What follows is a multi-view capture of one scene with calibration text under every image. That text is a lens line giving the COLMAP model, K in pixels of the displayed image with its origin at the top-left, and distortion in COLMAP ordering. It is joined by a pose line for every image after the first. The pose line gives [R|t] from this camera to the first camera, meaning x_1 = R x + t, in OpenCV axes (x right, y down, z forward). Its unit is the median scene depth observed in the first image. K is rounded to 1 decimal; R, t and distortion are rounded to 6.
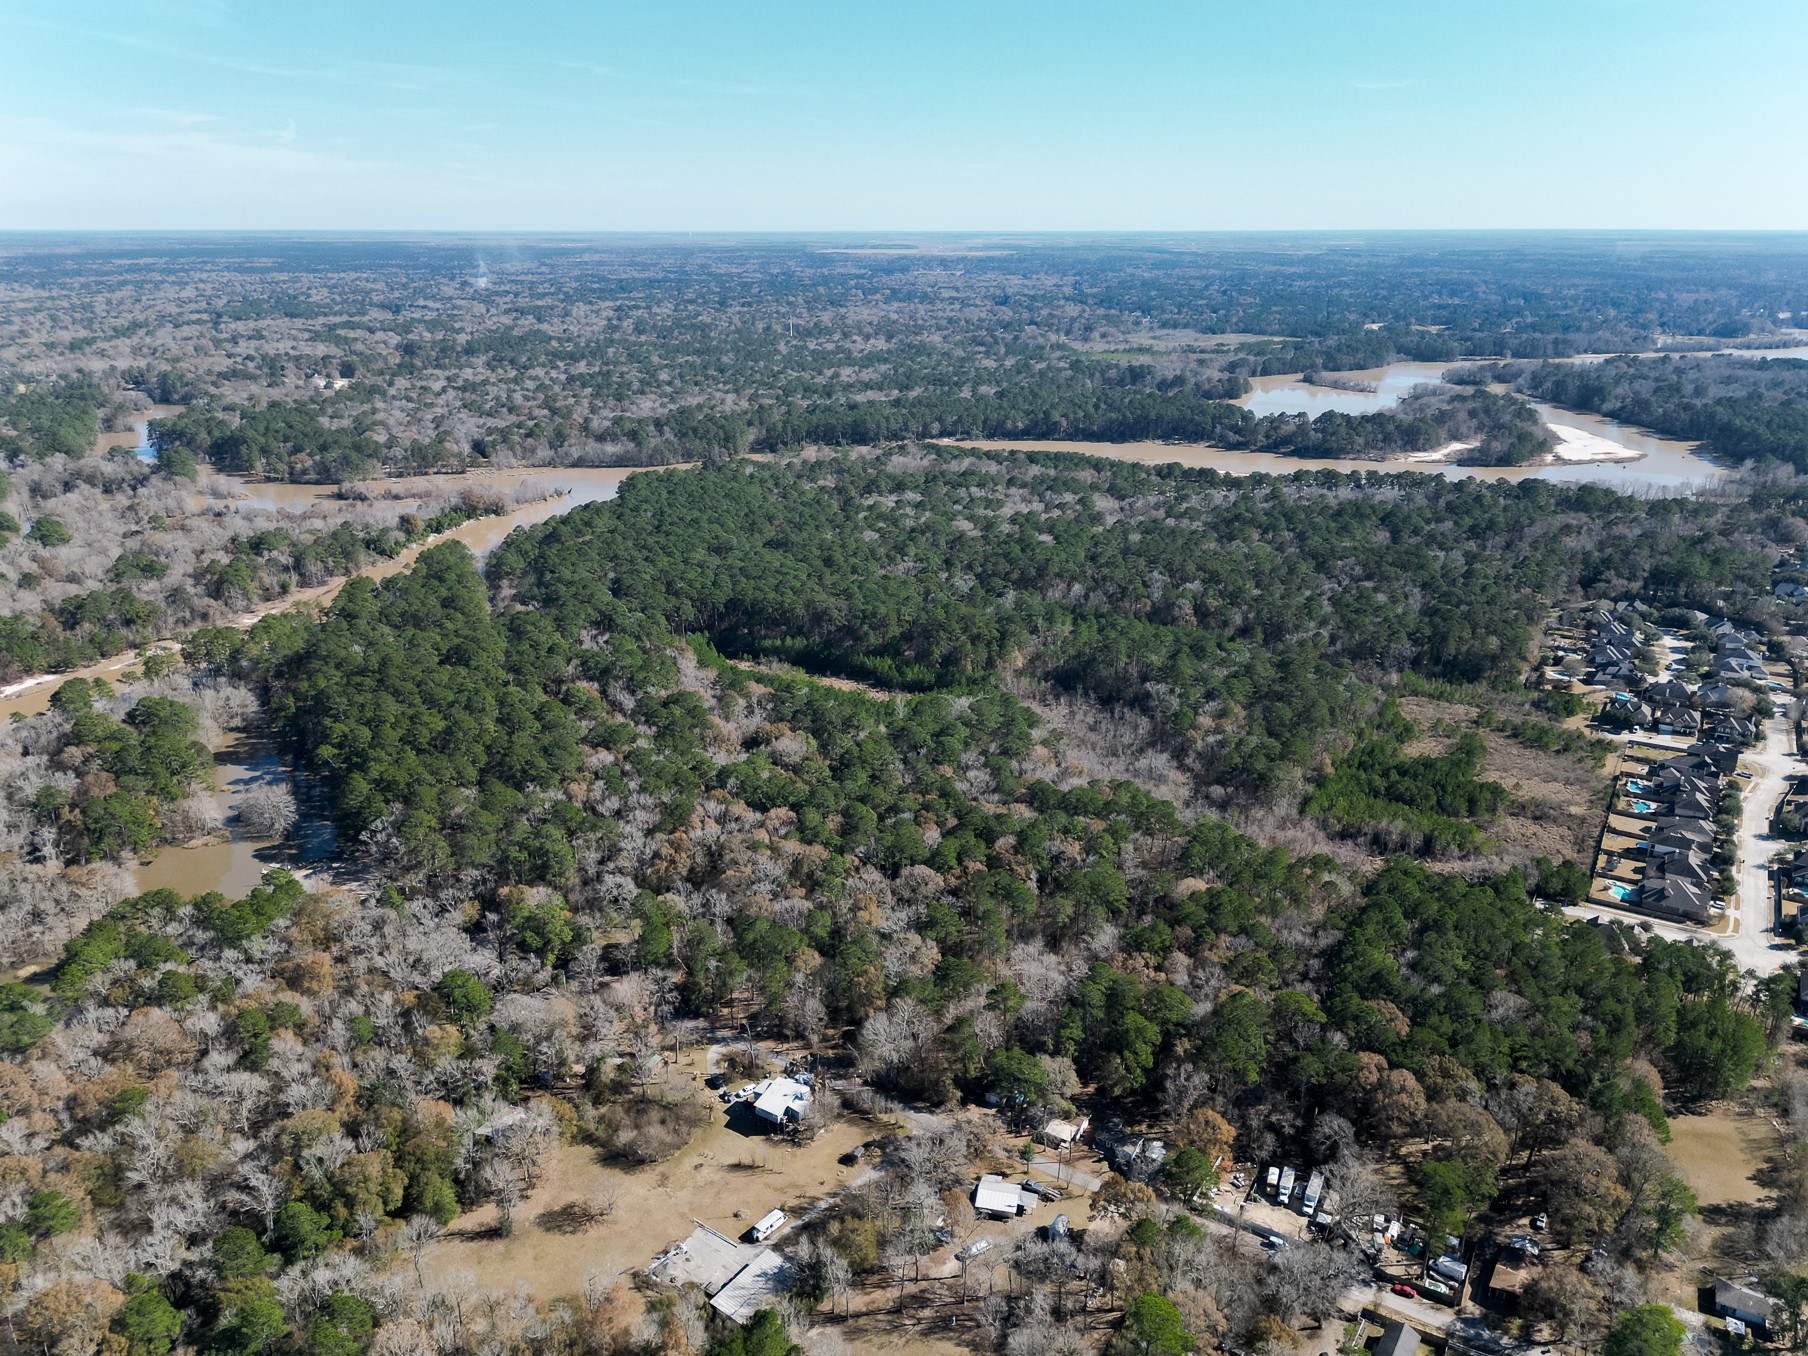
lens RADIAL K [[1285.6, 0, 906.6], [0, 1285.6, 703.4], [0, 0, 1]] dist [0.064003, -0.069040]
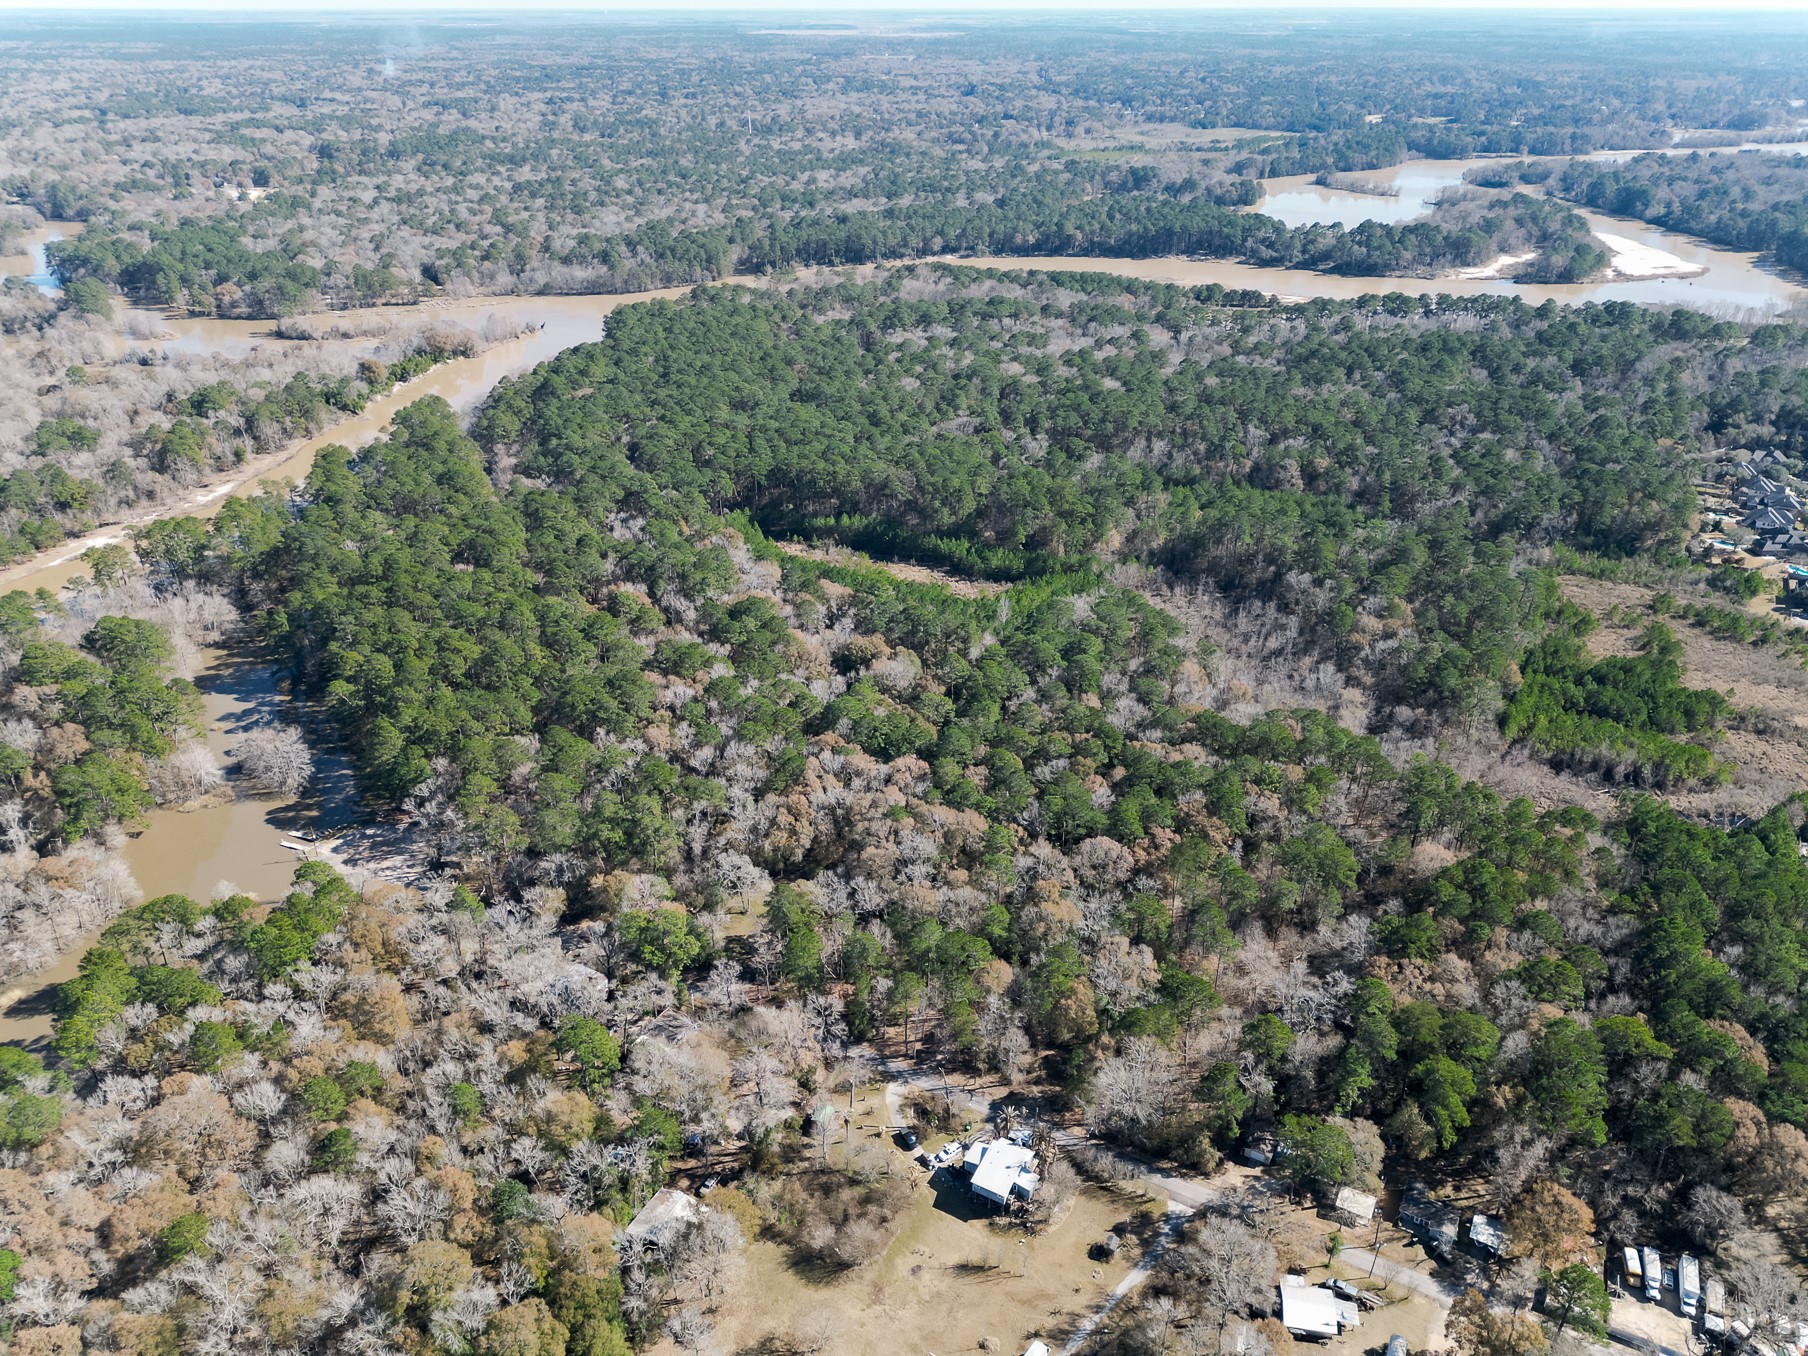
lens RADIAL K [[1285.6, 0, 906.6], [0, 1285.6, 703.4], [0, 0, 1]] dist [0.064003, -0.069040]
pose [[0.998852, -0.023583, 0.041702, -0.098644], [0.017510, 0.989934, 0.140440, -0.051479], [-0.044594, -0.139548, 0.989211, 0.133694]]
